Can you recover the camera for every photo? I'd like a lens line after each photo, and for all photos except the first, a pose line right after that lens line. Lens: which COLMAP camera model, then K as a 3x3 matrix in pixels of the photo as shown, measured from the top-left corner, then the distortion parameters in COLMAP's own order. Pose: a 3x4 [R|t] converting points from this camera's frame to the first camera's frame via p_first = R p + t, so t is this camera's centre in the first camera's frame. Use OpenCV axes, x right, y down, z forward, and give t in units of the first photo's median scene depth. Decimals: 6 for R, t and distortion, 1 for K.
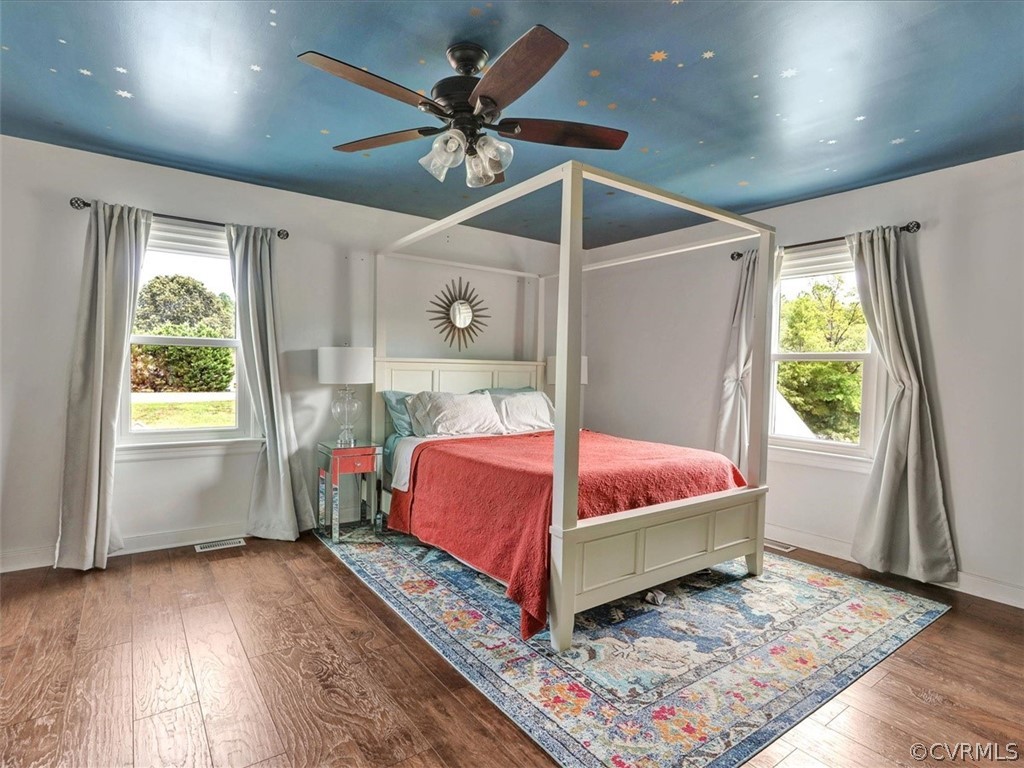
lens RADIAL K [[553.6, 0, 513.7], [0, 553.6, 379.9], [0, 0, 1]] dist [-0.020302, 0.002589]
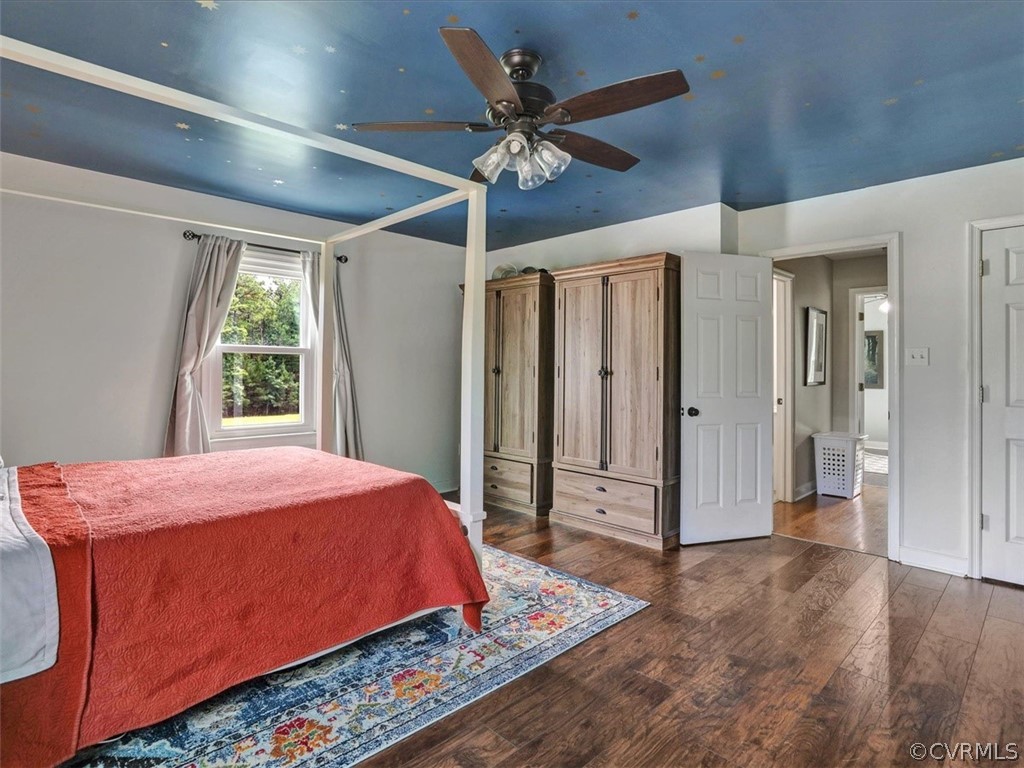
lens RADIAL K [[553.6, 0, 517.0], [0, 553.6, 377.8], [0, 0, 1]] dist [-0.020302, 0.002589]
pose [[-0.174353, -0.040276, 0.983859, -0.740386], [0.006634, 0.999092, 0.042075, -0.035957], [-0.984661, 0.013863, -0.173927, 0.822708]]
